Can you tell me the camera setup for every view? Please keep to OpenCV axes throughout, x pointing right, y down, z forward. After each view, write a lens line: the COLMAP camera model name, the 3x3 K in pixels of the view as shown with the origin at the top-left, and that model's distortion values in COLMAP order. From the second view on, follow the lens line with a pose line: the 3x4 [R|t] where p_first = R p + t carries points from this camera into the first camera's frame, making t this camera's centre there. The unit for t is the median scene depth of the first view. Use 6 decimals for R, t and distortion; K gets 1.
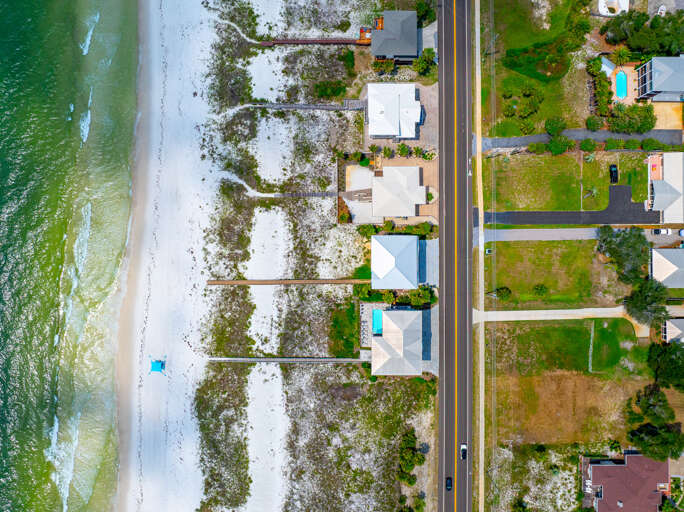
lens RADIAL K [[486.7, 0, 342.0], [0, 486.7, 256.0], [0, 0, 1]] dist [-0.042130, 0.005665]
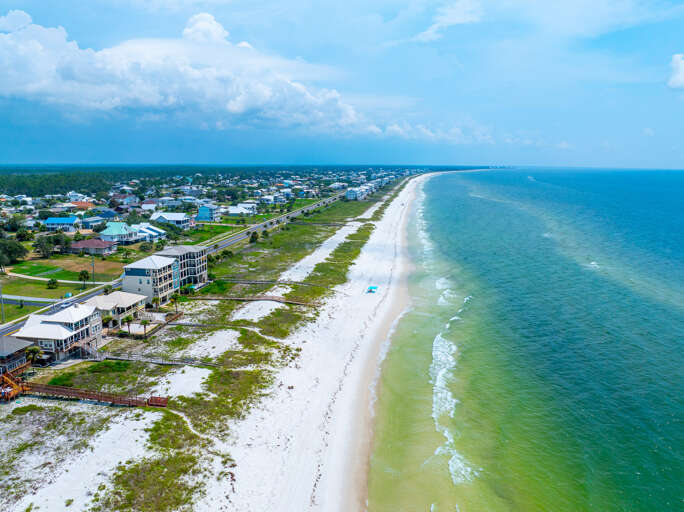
lens RADIAL K [[486.7, 0, 342.0], [0, 486.7, 256.0], [0, 0, 1]] dist [-0.042130, 0.005665]
pose [[-0.989204, -0.060308, 0.133563, -0.466977], [0.142218, -0.175161, 0.974214, -0.986109], [-0.035358, 0.982691, 0.181847, 0.695555]]
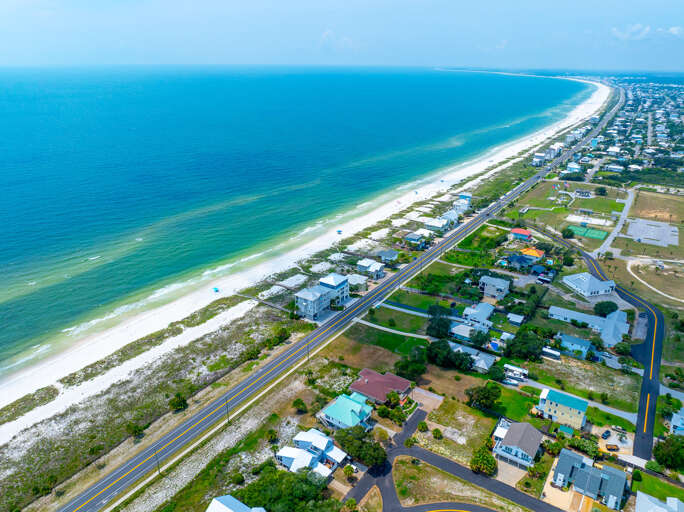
lens RADIAL K [[486.7, 0, 342.0], [0, 486.7, 256.0], [0, 0, 1]] dist [-0.042130, 0.005665]
pose [[0.829676, 0.219937, -0.513095, 1.140694], [-0.558242, 0.323452, -0.764032, 1.503946], [-0.002077, 0.920330, 0.391138, 0.033620]]
